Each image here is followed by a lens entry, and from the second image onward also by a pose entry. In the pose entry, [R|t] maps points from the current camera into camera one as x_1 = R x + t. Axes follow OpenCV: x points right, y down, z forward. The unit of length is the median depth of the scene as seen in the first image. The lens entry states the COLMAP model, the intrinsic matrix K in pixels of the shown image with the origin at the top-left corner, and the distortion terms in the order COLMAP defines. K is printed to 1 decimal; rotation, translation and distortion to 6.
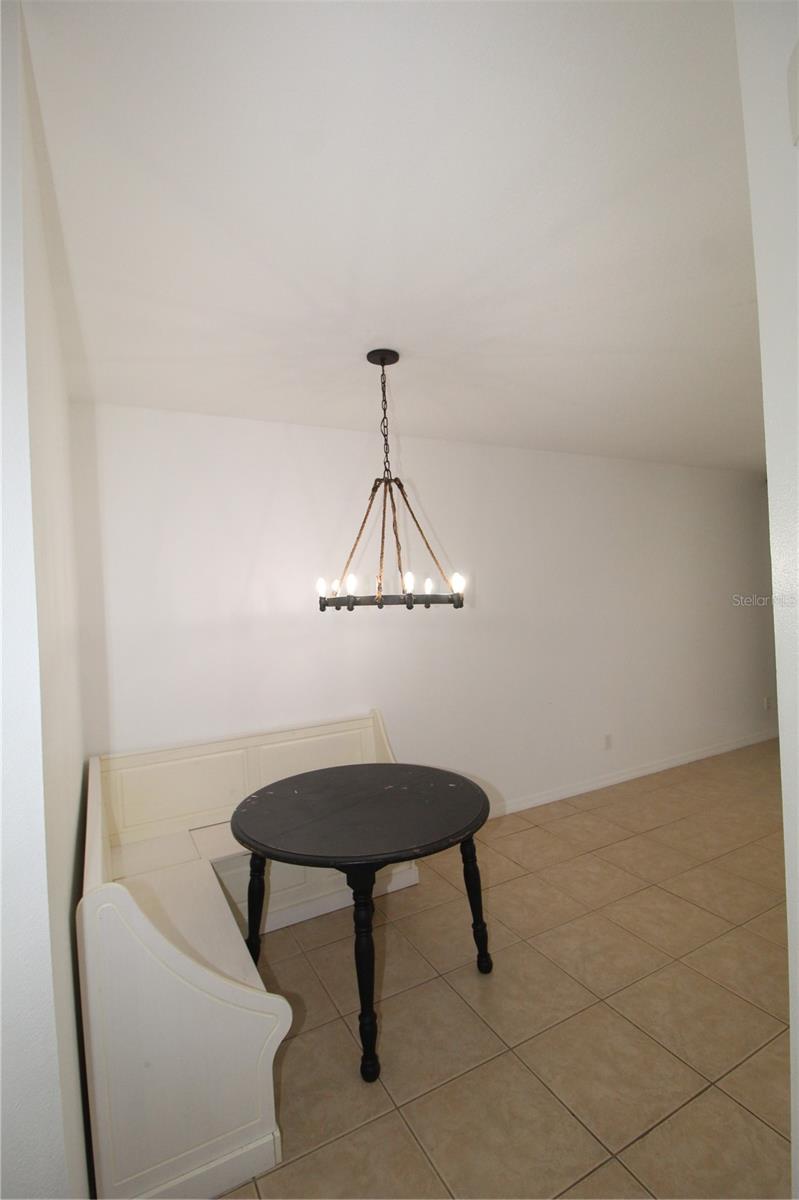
lens RADIAL K [[555.4, 0, 390.7], [0, 555.4, 598.0], [0, 0, 1]] dist [-0.000425, -0.013019]
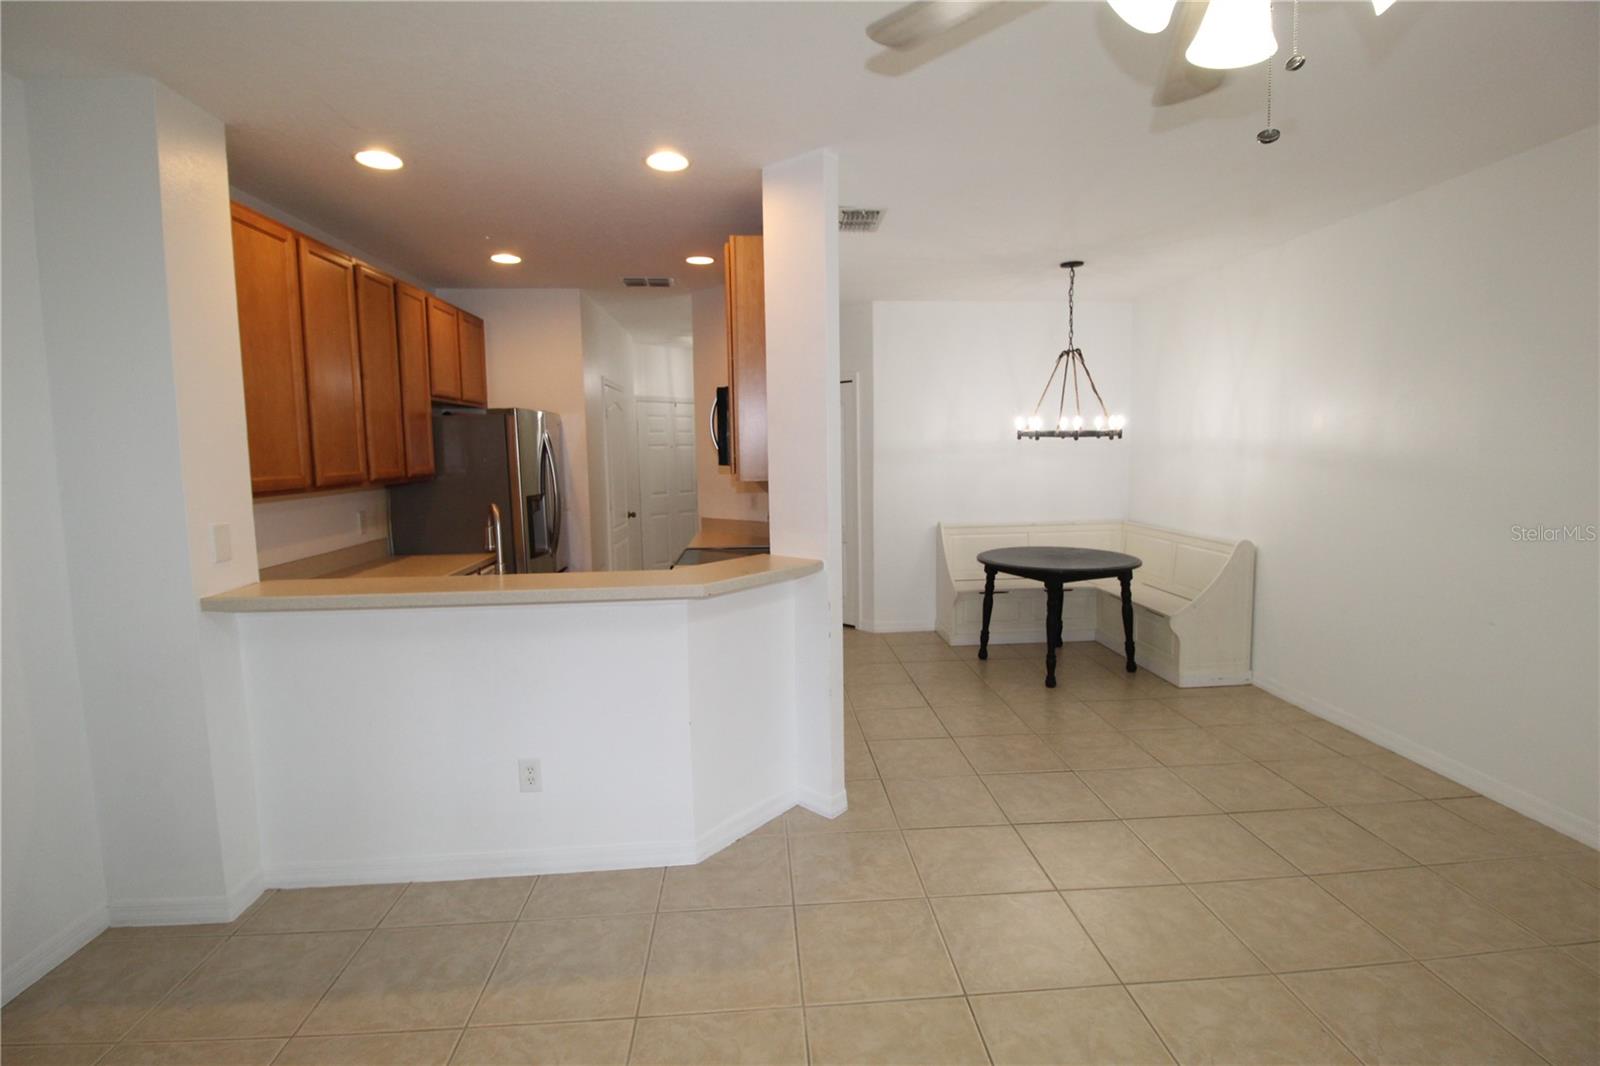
lens RADIAL K [[740.5, 0, 807.2], [0, 740.5, 514.6], [0, 0, 1]] dist [-0.000425, -0.013019]
pose [[-0.381873, 0.138774, -0.913737, 2.237514], [0.035172, 0.990129, 0.135677, -0.079448], [0.923545, 0.019673, -0.382985, 1.133854]]
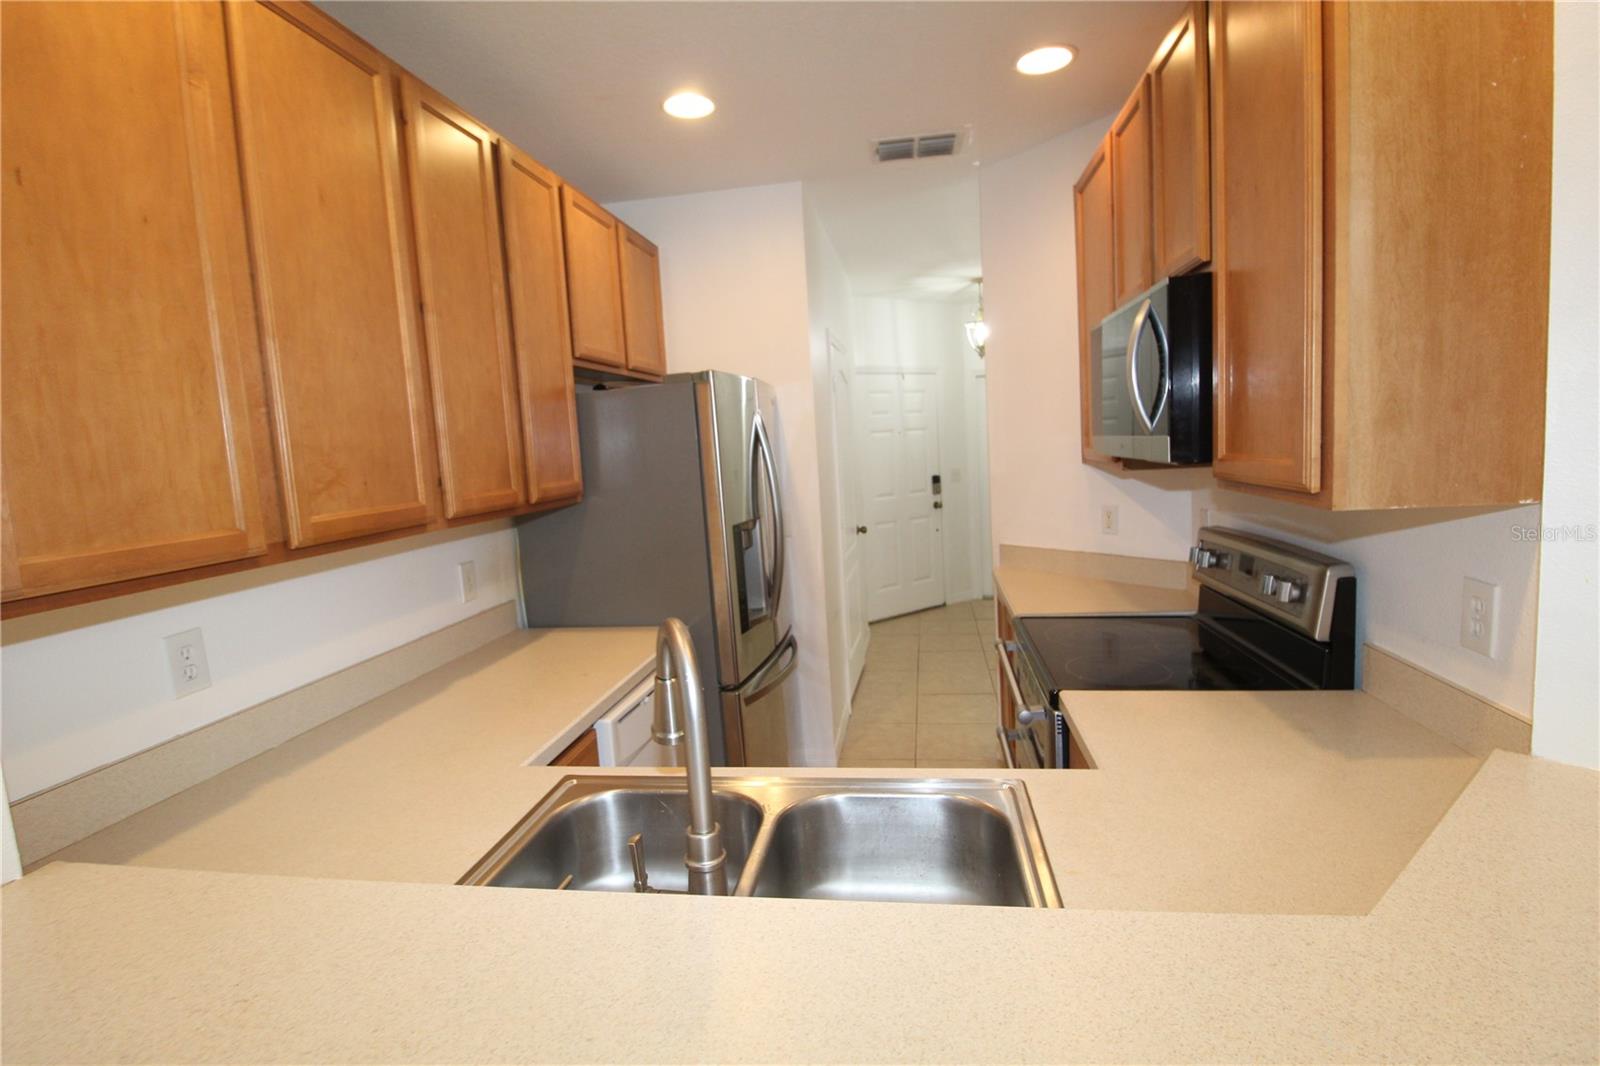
lens RADIAL K [[740.5, 0, 807.2], [0, 740.5, 514.6], [0, 0, 1]] dist [-0.000425, -0.013019]
pose [[-0.578825, 0.163586, -0.798875, 1.688090], [0.087230, 0.986471, 0.138798, -0.055978], [0.810773, 0.010654, -0.585264, 0.581549]]
